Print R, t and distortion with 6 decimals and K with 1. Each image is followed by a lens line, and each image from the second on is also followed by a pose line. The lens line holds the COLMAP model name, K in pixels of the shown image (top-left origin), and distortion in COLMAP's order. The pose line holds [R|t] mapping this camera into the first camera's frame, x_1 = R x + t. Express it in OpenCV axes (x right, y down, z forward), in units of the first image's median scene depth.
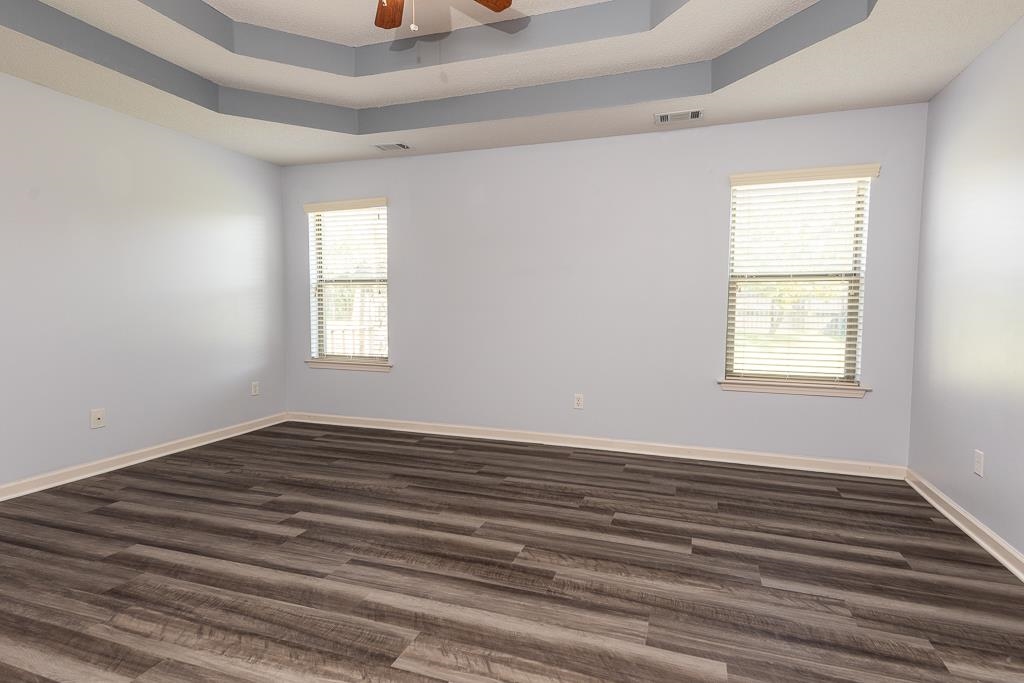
lens RADIAL K [[500.1, 0, 505.7], [0, 500.1, 338.9], [0, 0, 1]] dist [0.050197, -0.020971]
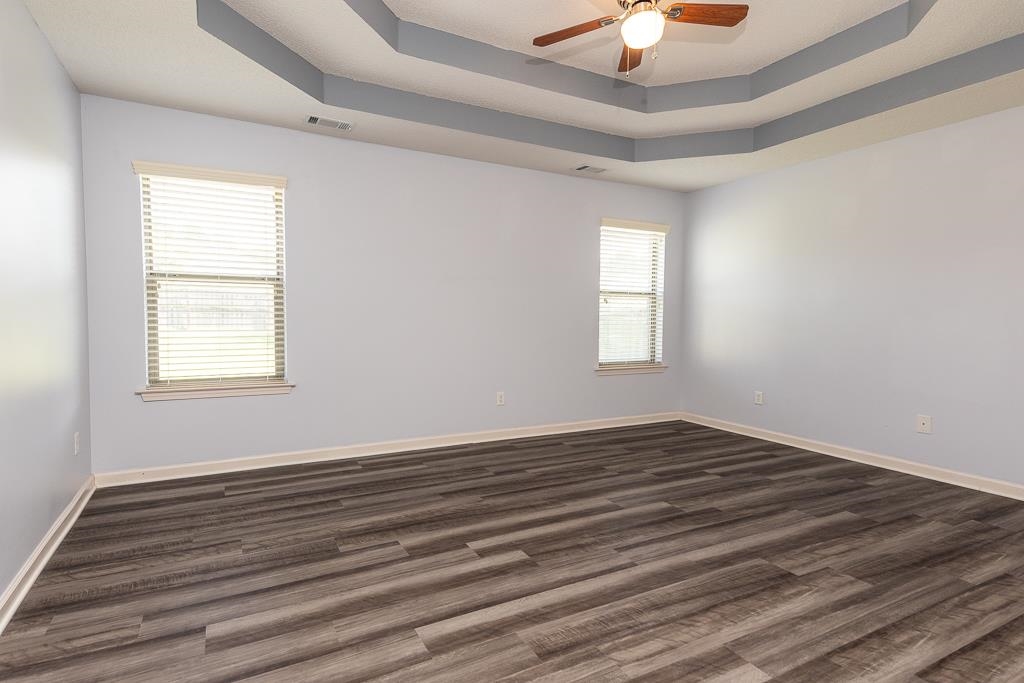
lens RADIAL K [[500.1, 0, 505.7], [0, 500.1, 338.9], [0, 0, 1]] dist [0.050197, -0.020971]
pose [[0.711655, -0.033525, 0.701729, -0.926788], [0.039546, 0.999189, 0.007630, -0.022988], [-0.701415, 0.022321, 0.712403, 0.295148]]
